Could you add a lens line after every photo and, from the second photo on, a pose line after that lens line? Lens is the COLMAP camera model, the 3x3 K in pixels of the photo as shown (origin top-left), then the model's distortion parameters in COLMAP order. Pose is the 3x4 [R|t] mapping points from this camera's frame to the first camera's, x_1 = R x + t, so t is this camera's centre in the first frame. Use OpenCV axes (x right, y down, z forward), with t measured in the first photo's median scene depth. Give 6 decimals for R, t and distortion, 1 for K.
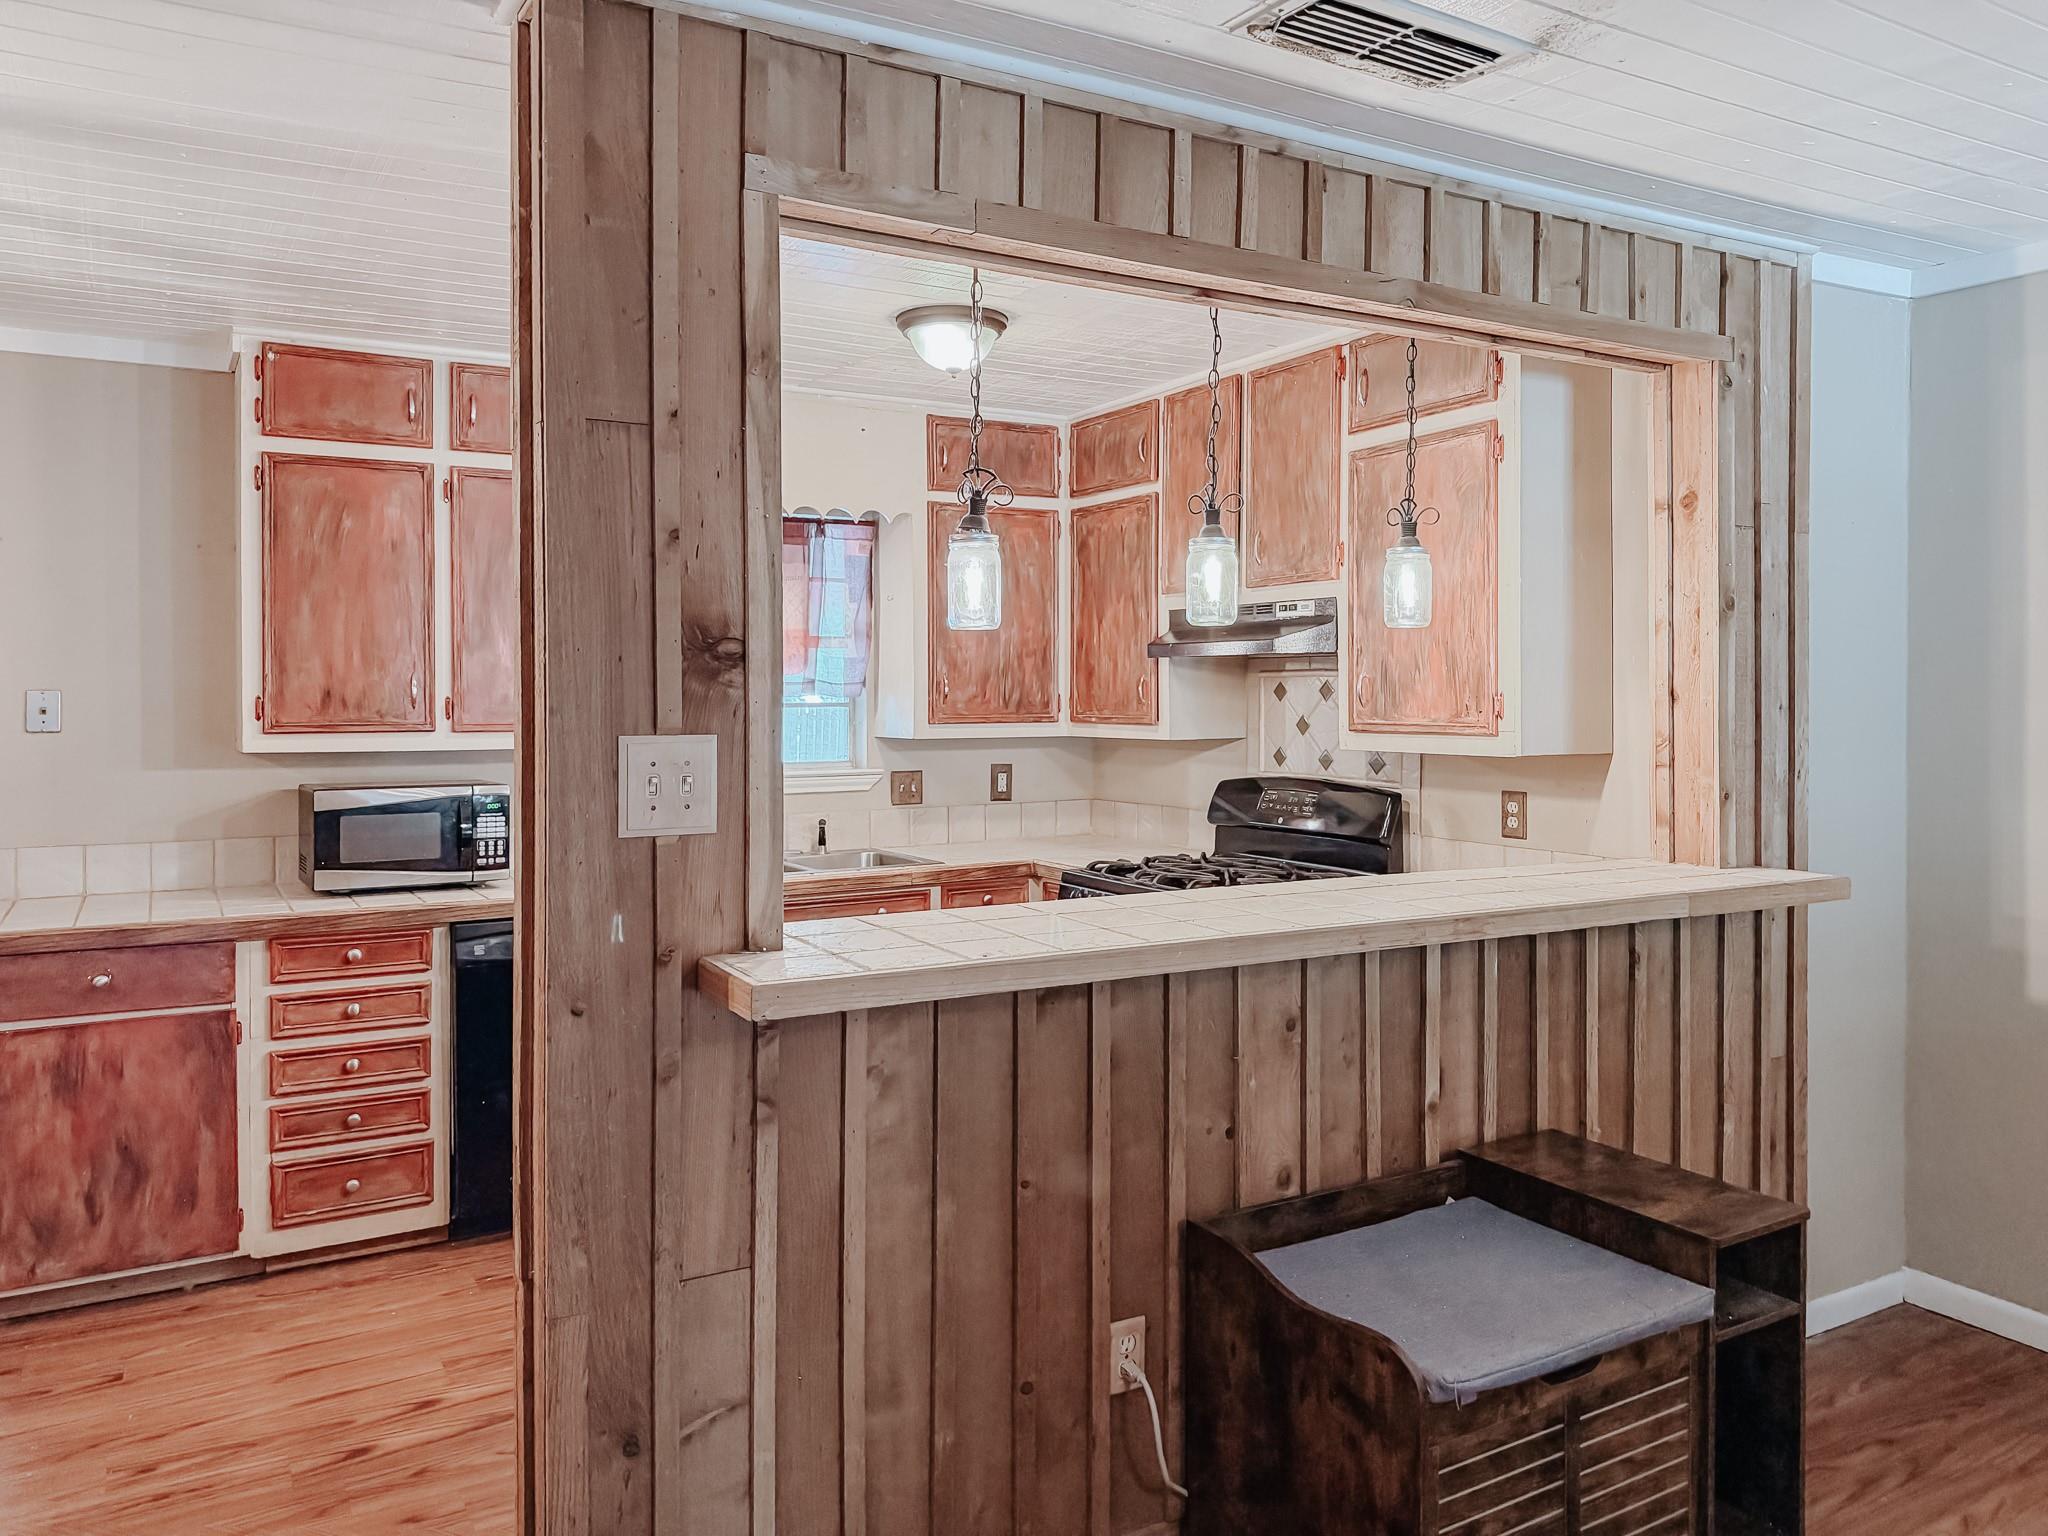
lens RADIAL K [[1463.8, 0, 1027.1], [0, 1463.8, 753.9], [0, 0, 1]] dist [0.018943, -0.003584]
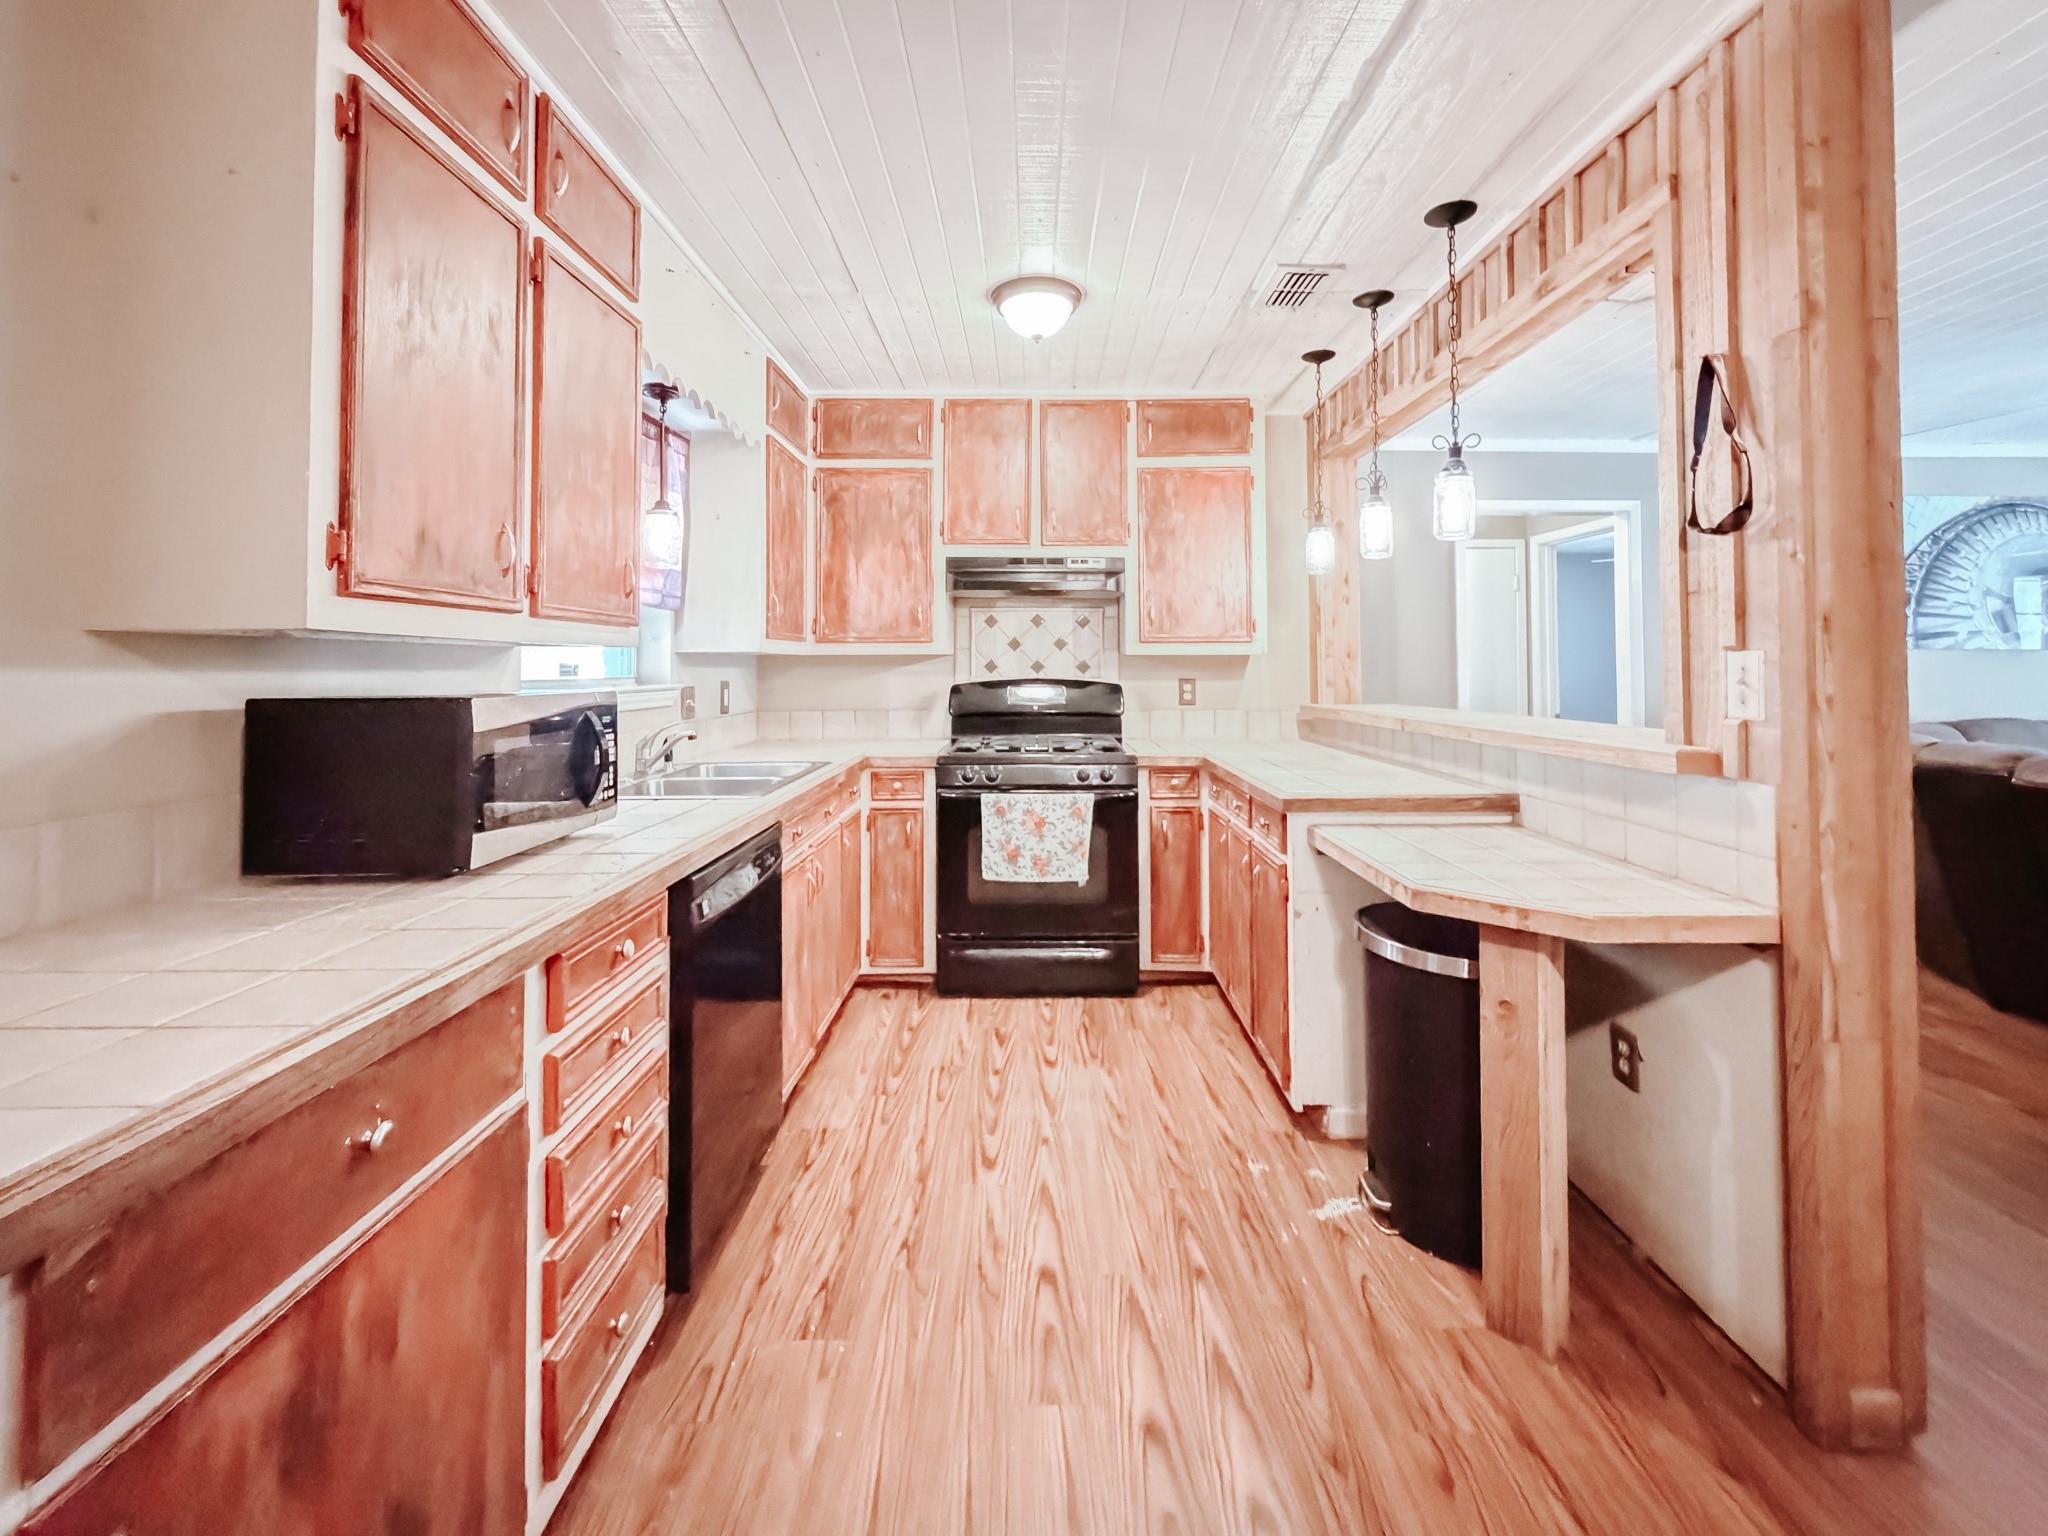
lens RADIAL K [[877.2, 0, 1040.2], [0, 877.2, 673.6], [0, 0, 1]] dist [0.013360, 0.000205]
pose [[0.508403, -0.006723, 0.861093, -0.744569], [0.036230, 0.999251, -0.013588, 0.031311], [-0.860357, 0.038106, 0.508266, 0.695709]]
